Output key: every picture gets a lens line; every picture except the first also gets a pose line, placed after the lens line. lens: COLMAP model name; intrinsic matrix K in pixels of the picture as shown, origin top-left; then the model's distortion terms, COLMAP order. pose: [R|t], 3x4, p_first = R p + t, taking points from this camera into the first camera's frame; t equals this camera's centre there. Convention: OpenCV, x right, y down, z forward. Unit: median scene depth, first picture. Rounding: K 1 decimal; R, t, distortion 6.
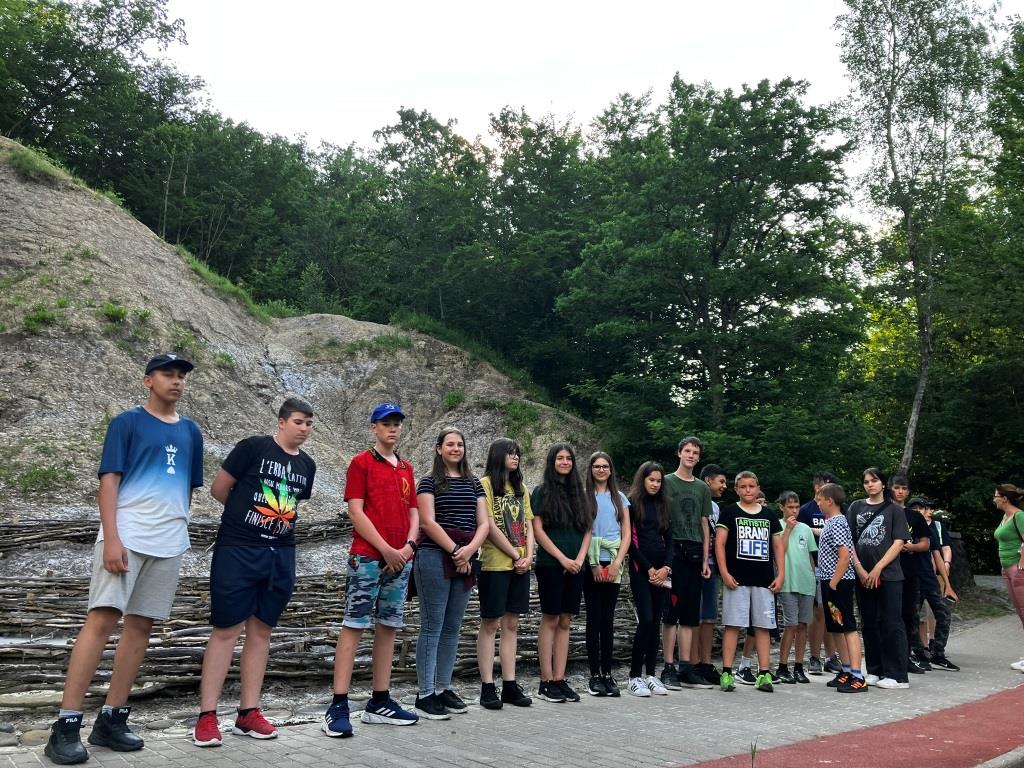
lens RADIAL K [[815.1, 0, 512.0], [0, 815.1, 384.0], [0, 0, 1]] dist [0.006659, -0.006477]
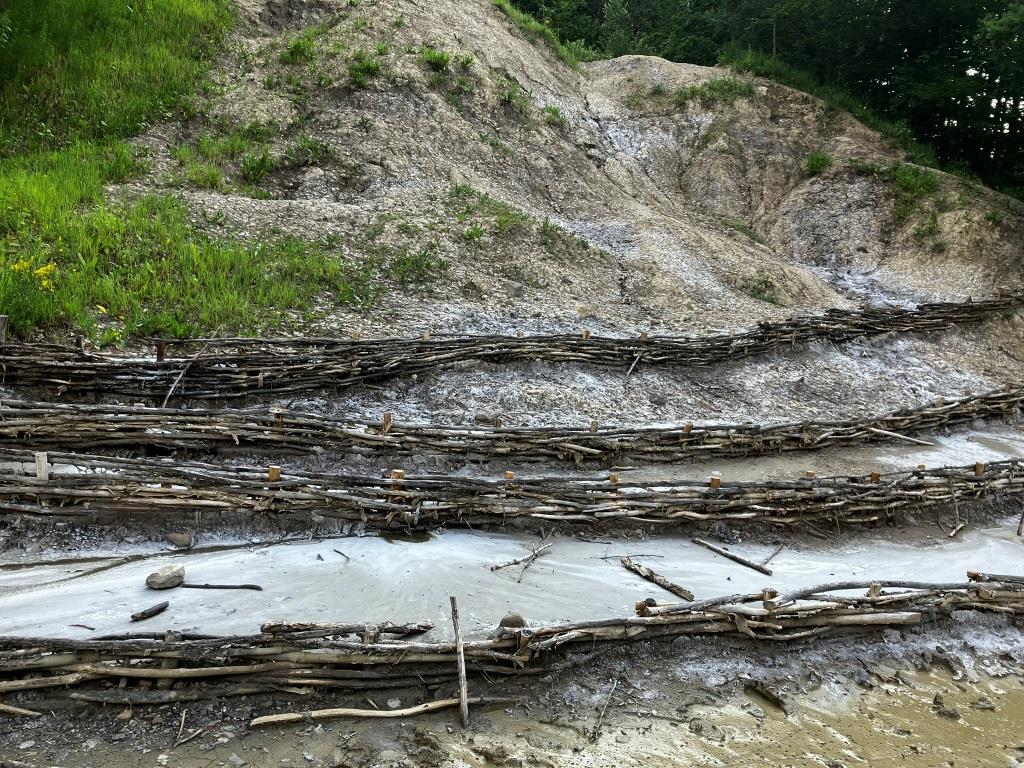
lens RADIAL K [[815.1, 0, 512.0], [0, 815.1, 384.0], [0, 0, 1]] dist [0.006659, -0.006477]
pose [[0.956016, 0.082140, -0.281578, -0.125264], [0.003637, 0.956595, 0.291399, -0.008429], [0.293292, -0.279607, 0.914221, 0.116913]]
